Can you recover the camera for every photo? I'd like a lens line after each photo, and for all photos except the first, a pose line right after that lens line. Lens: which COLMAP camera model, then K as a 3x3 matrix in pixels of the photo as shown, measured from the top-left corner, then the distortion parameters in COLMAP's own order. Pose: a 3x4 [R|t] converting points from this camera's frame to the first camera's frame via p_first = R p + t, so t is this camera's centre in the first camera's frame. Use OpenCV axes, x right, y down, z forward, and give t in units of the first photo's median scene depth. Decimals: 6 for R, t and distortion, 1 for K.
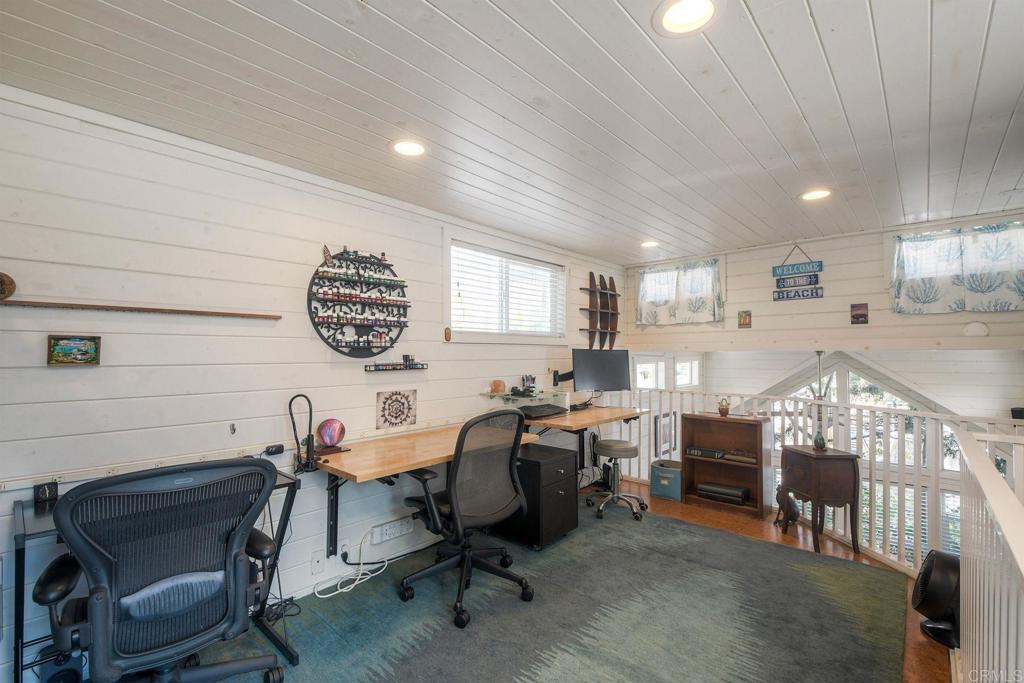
lens RADIAL K [[462.8, 0, 514.1], [0, 462.8, 337.5], [0, 0, 1]] dist [0.009899, -0.017521]
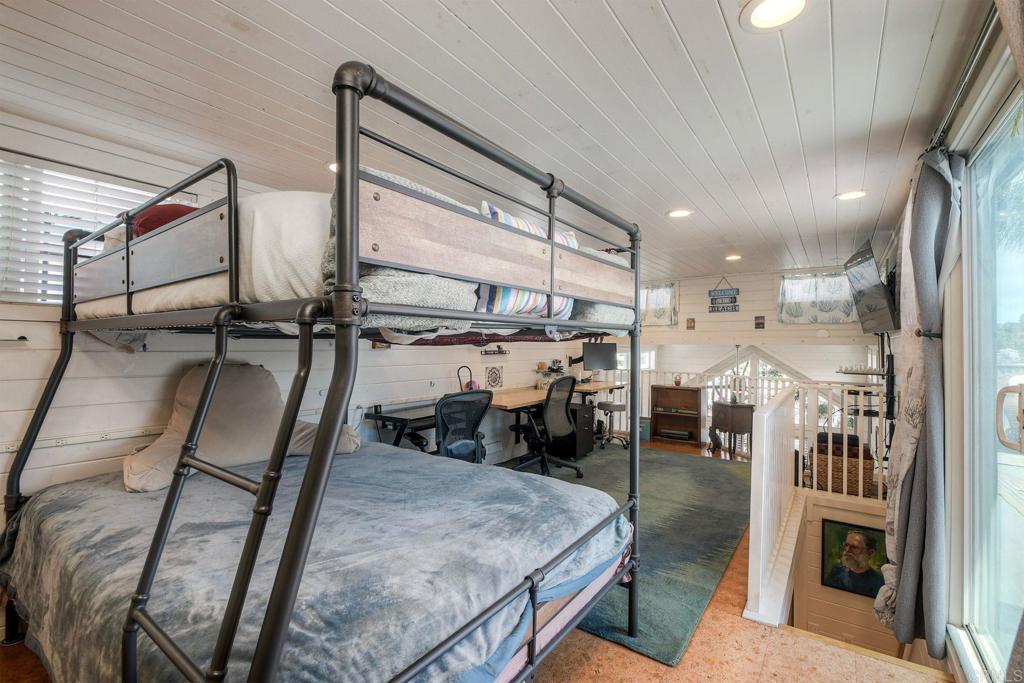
lens RADIAL K [[451.7, 0, 510.5], [0, 451.7, 335.5], [0, 0, 1]] dist [0.019721, -0.025634]
pose [[0.994892, 0.010824, 0.100367, -0.284445], [-0.012196, 0.999840, 0.013058, -0.015284], [-0.100210, -0.014216, 0.994865, -0.498799]]
